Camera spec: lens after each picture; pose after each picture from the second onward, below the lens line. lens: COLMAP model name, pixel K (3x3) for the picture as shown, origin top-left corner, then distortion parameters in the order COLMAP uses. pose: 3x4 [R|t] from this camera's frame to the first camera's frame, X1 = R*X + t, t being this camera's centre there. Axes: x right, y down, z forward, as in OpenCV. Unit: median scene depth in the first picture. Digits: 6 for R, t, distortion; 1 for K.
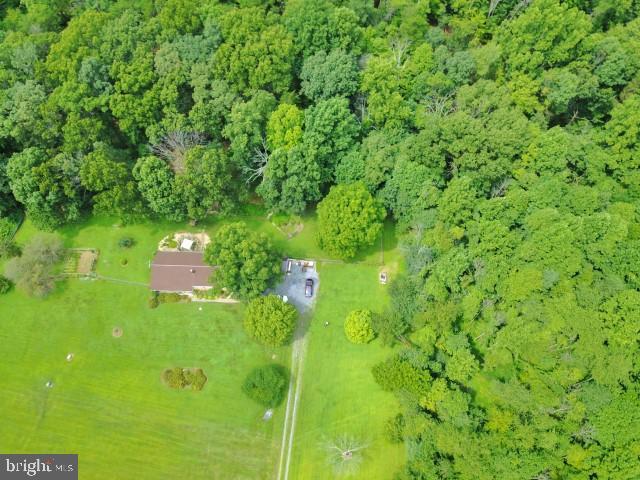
lens RADIAL K [[490.6, 0, 321.0], [0, 490.6, 242.4], [0, 0, 1]] dist [0.019474, -0.002622]
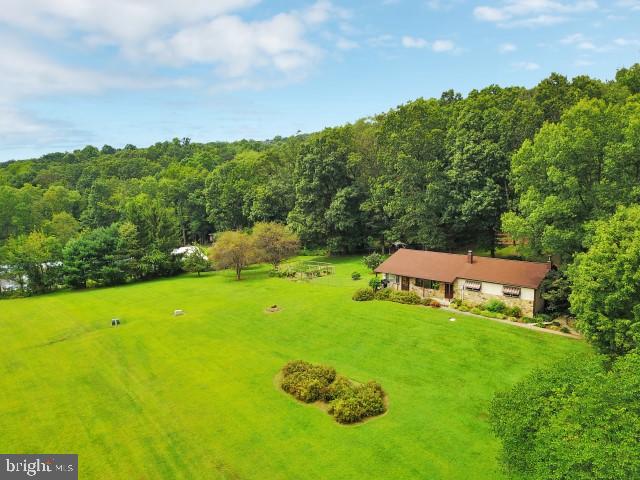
lens RADIAL K [[486.5, 0, 310.2], [0, 486.5, 249.3], [0, 0, 1]] dist [0.002469, -0.004168]
pose [[0.744807, 0.078216, -0.662680, -0.071981], [-0.590072, 0.540912, -0.599357, 0.408646], [0.311573, 0.837434, 0.449028, 0.730462]]
